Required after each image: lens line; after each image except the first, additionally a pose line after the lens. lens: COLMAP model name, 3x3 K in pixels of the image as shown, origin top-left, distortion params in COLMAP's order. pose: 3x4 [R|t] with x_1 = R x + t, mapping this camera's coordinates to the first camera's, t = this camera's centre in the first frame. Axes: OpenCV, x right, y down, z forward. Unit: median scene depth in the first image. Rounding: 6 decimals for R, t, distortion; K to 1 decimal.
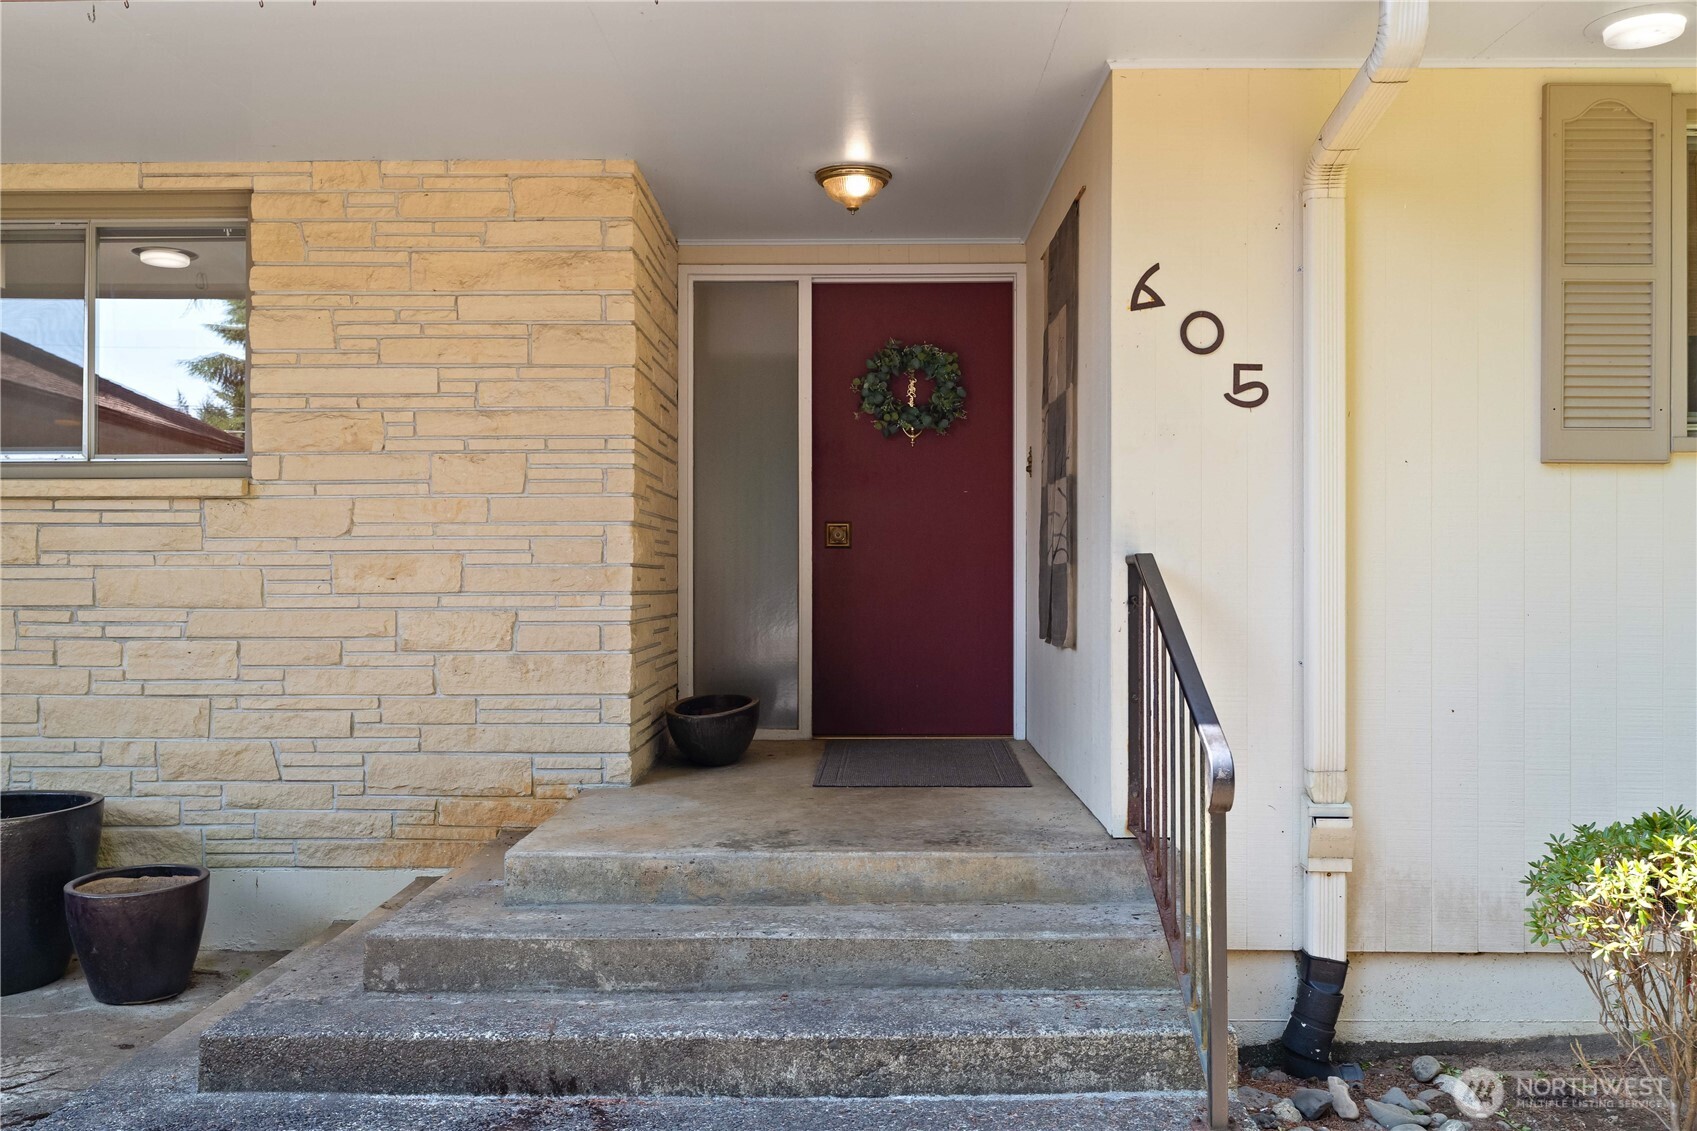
lens RADIAL K [[1421.3, 0, 851.5], [0, 1421.3, 564.9], [0, 0, 1]] dist [-0.000154, -0.000027]
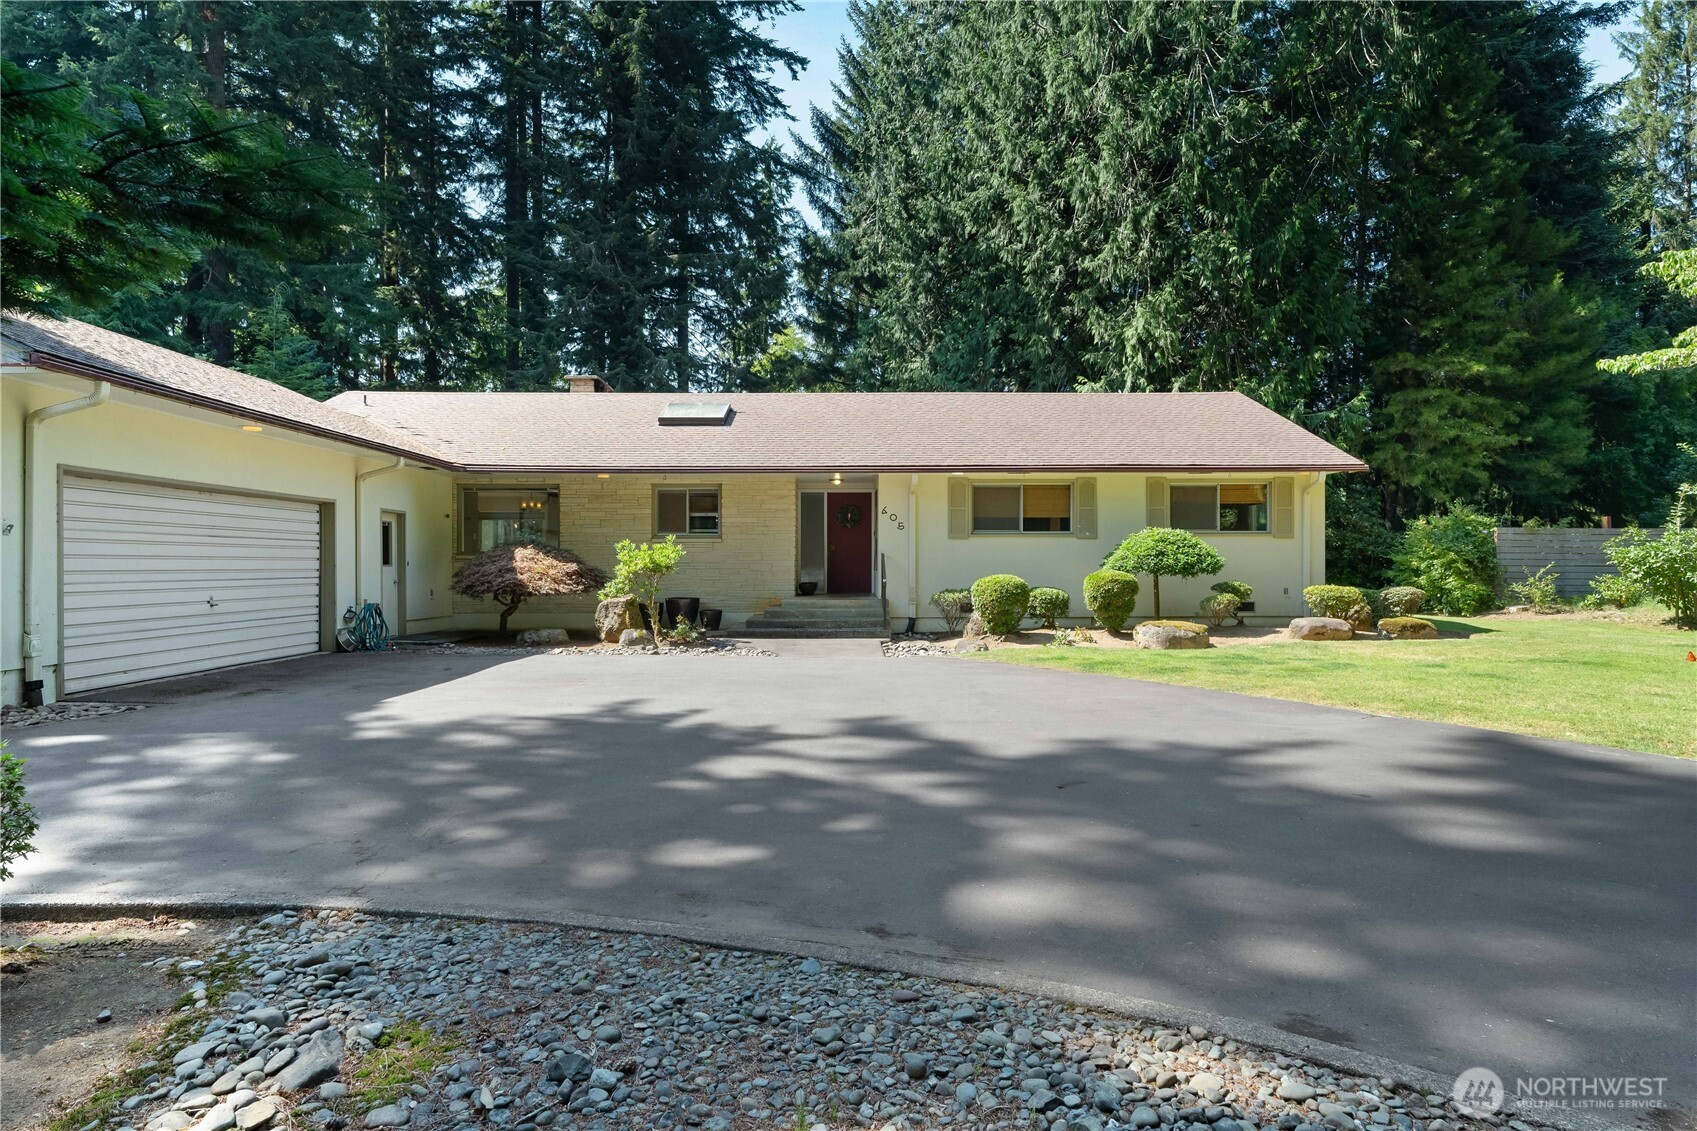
lens RADIAL K [[979.6, 0, 849.1], [0, 979.6, 565.3], [0, 0, 1]] dist [0.000014, 0.000000]
pose [[0.999750, -0.001012, 0.022339, -0.035084], [0.001007, 0.999999, 0.000262, 0.036838], [-0.022339, -0.000239, 0.999750, -2.678471]]
